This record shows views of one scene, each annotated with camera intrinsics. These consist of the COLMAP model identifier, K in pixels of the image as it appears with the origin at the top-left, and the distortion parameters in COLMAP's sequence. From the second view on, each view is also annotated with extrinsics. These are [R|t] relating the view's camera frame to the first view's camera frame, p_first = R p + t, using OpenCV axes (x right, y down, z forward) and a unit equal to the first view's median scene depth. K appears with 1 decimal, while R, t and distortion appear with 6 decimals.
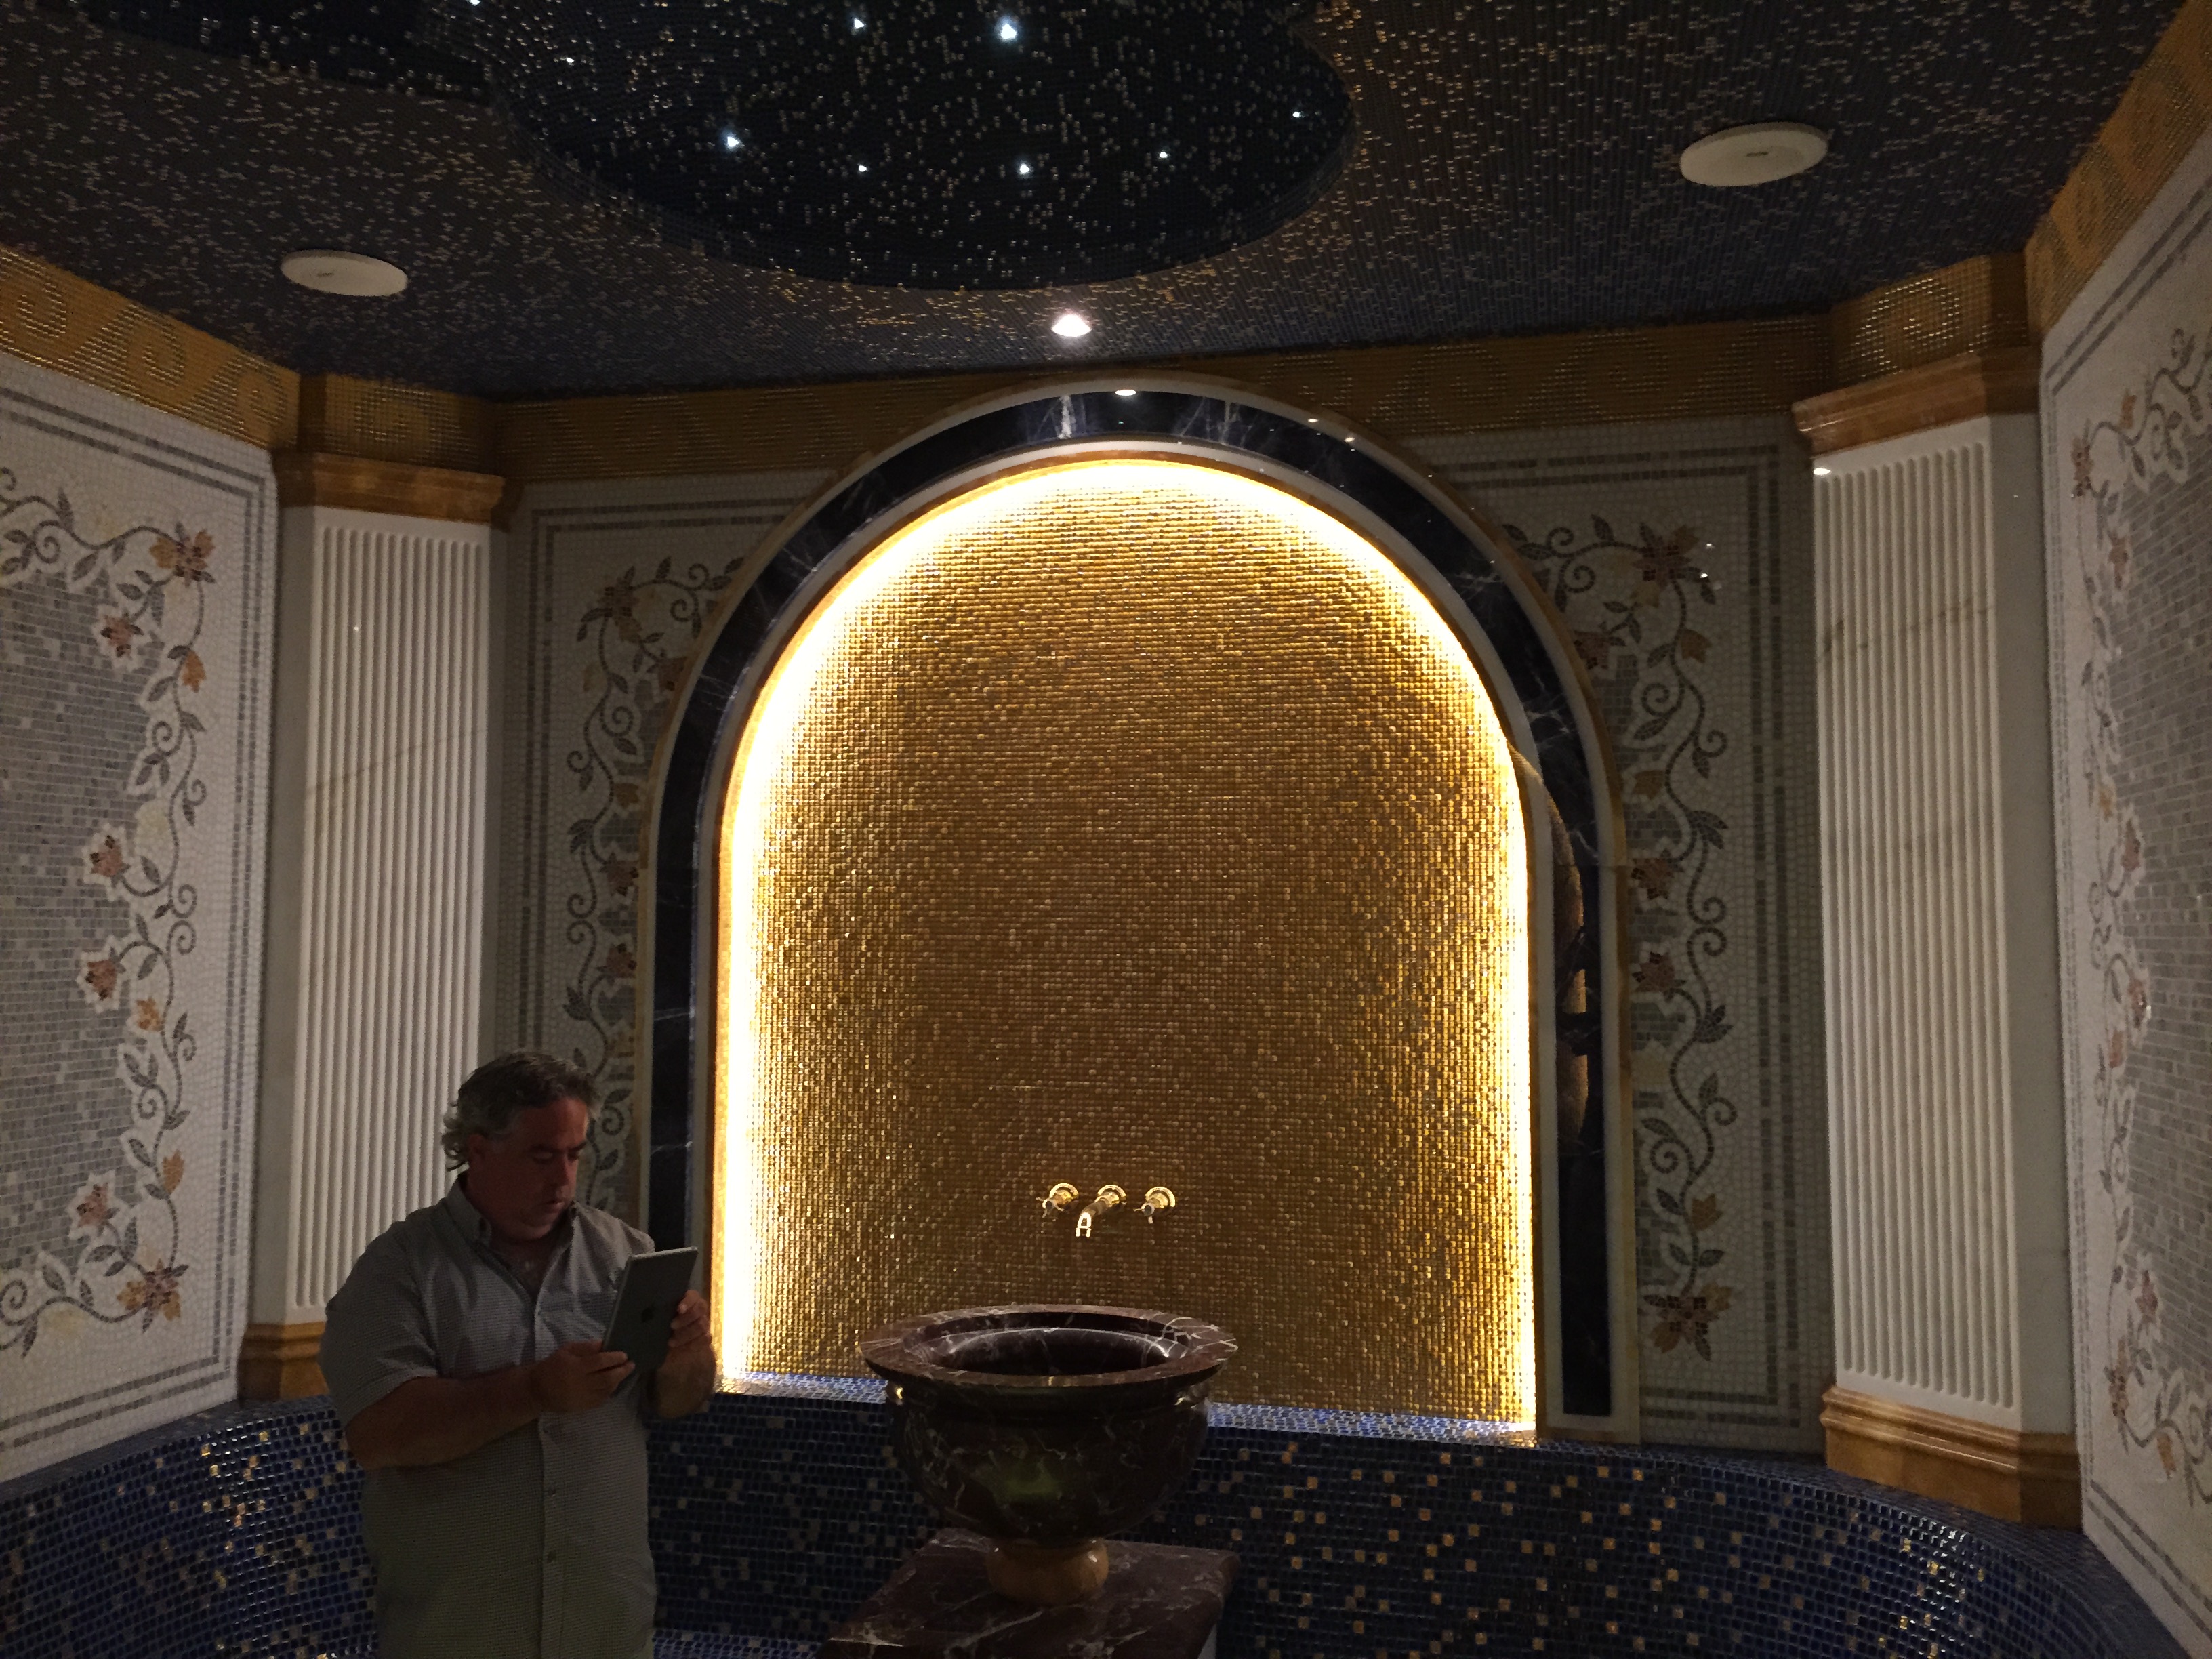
lens RADIAL K [[1882.5, 0, 1106.0], [0, 1882.5, 829.5], [0, 0, 1]] dist [0.151138, -0.220186]
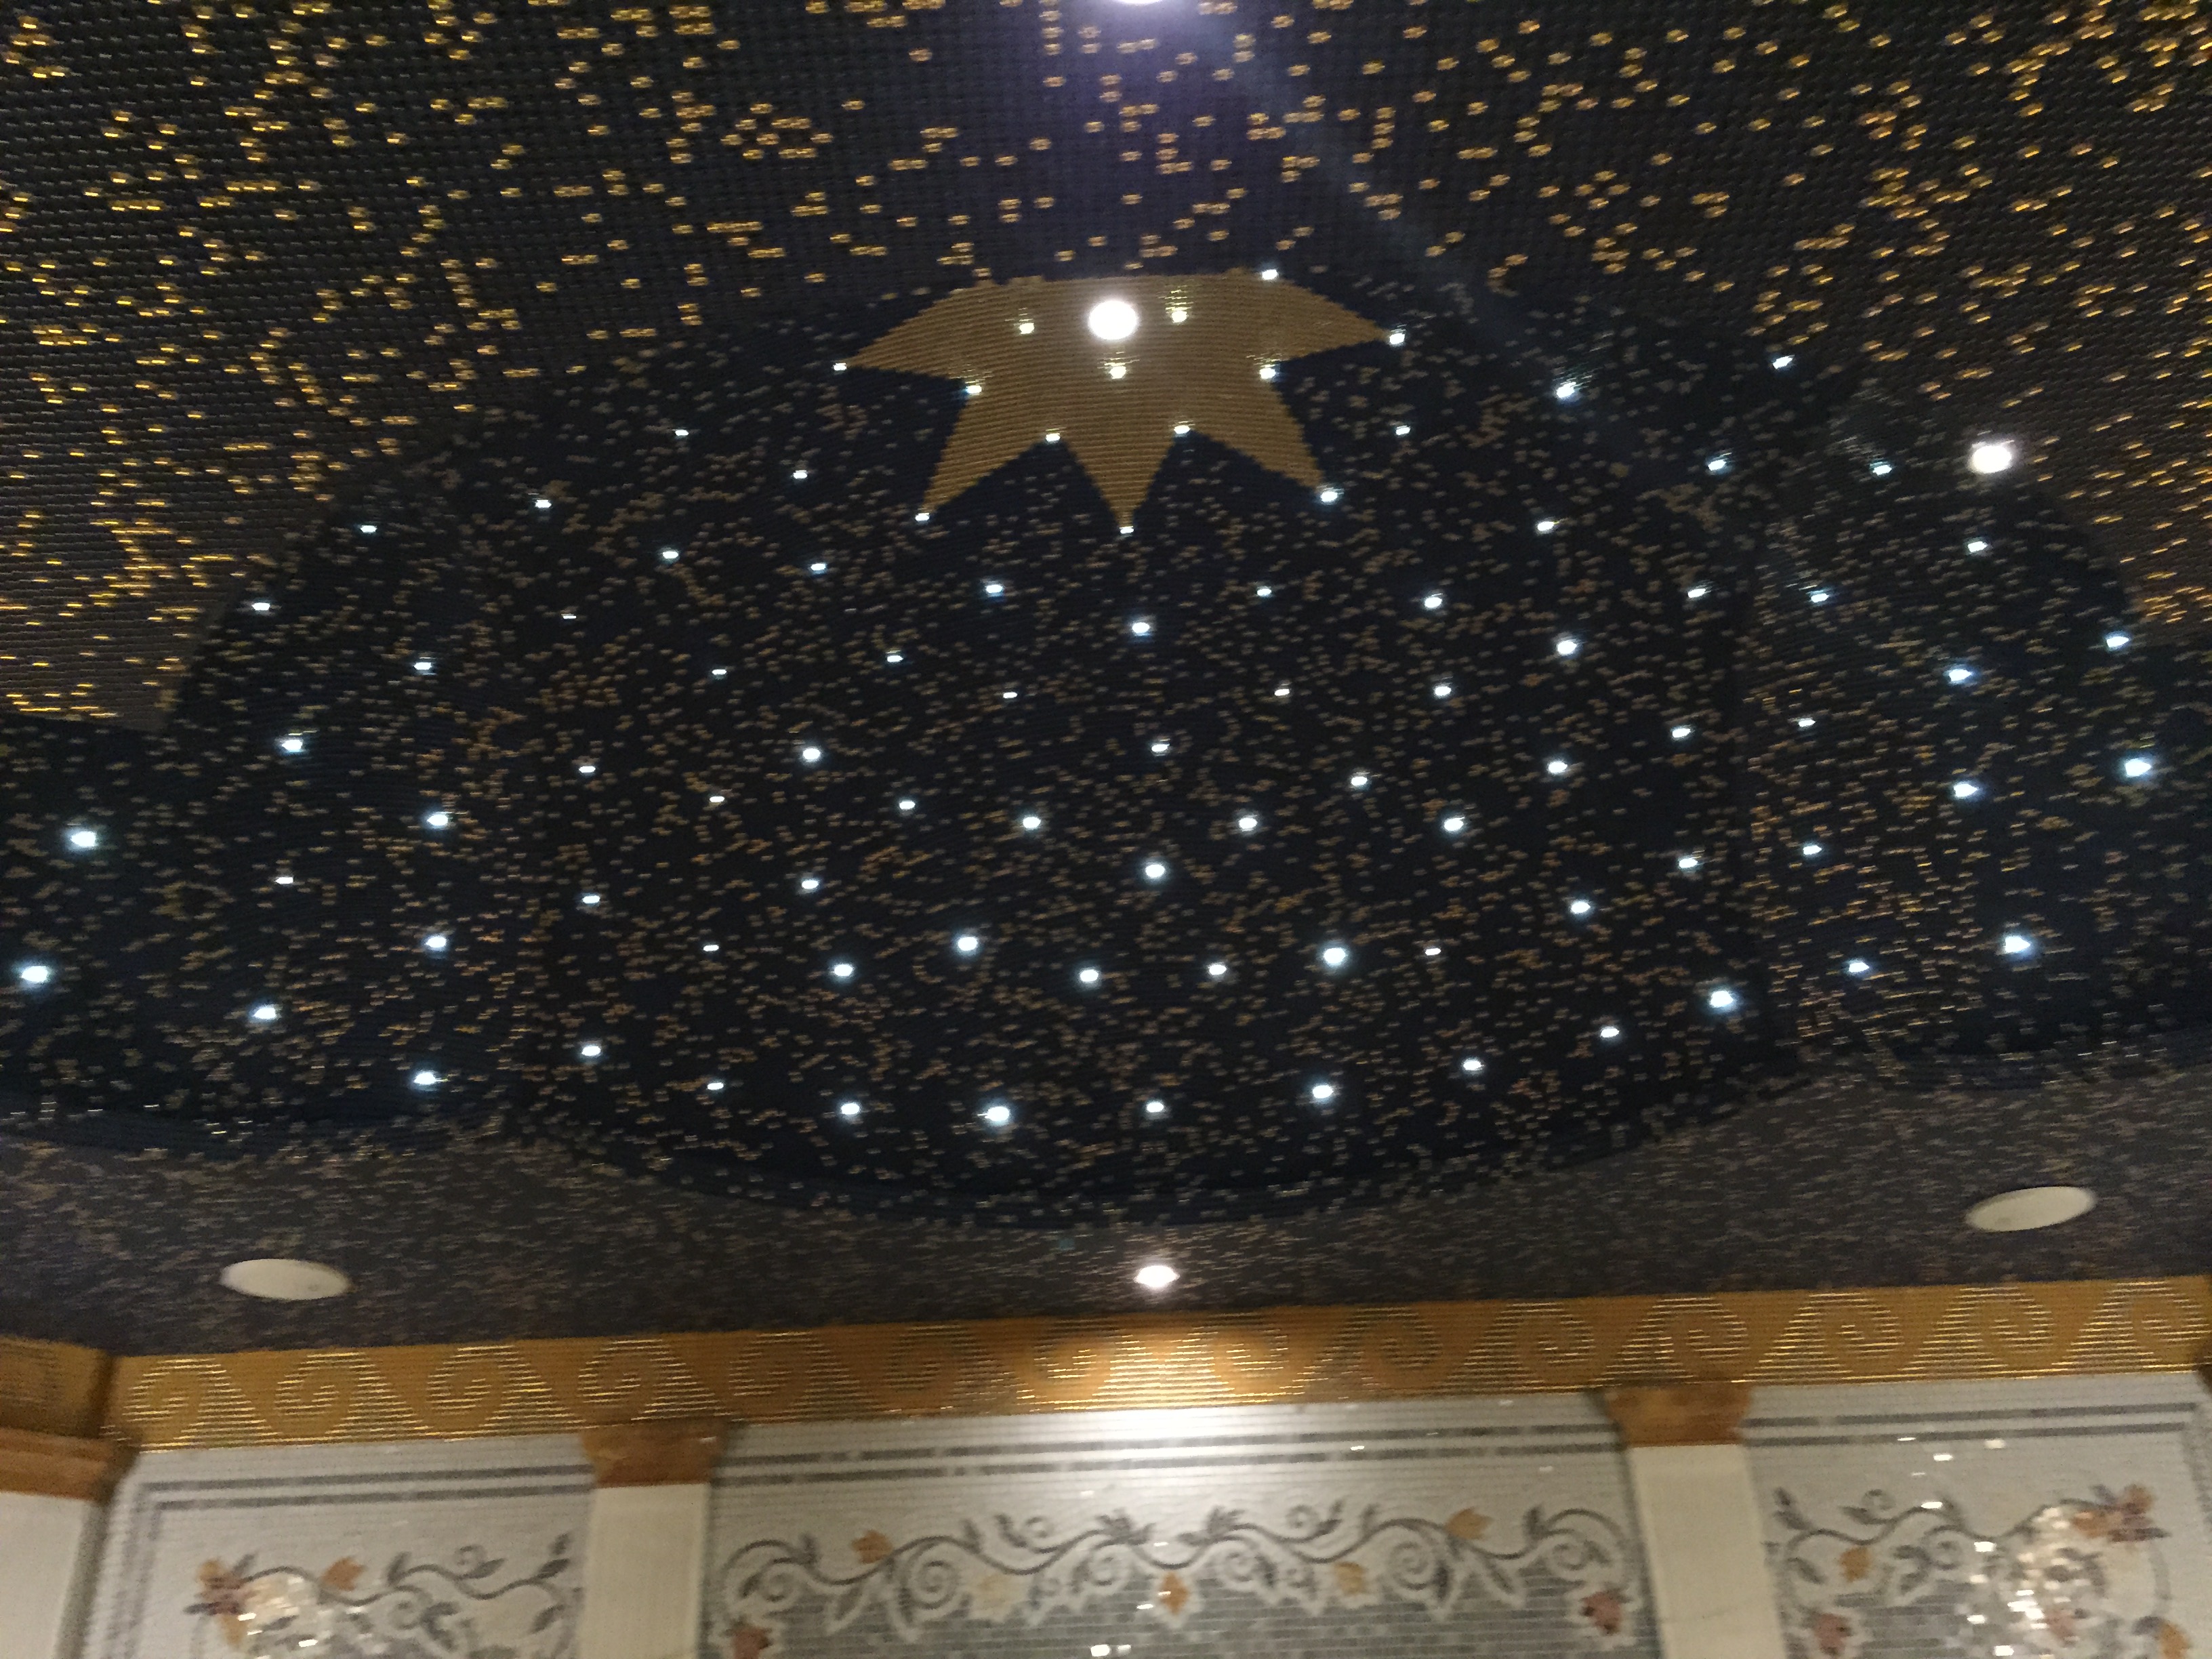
lens RADIAL K [[1882.5, 0, 1106.0], [0, 1882.5, 829.5], [0, 0, 1]] dist [0.151138, -0.220186]
pose [[0.174810, -0.488282, -0.854998, 0.523805], [0.085362, 0.872616, -0.480890, -0.027178], [0.980895, 0.011080, 0.194223, 0.391038]]
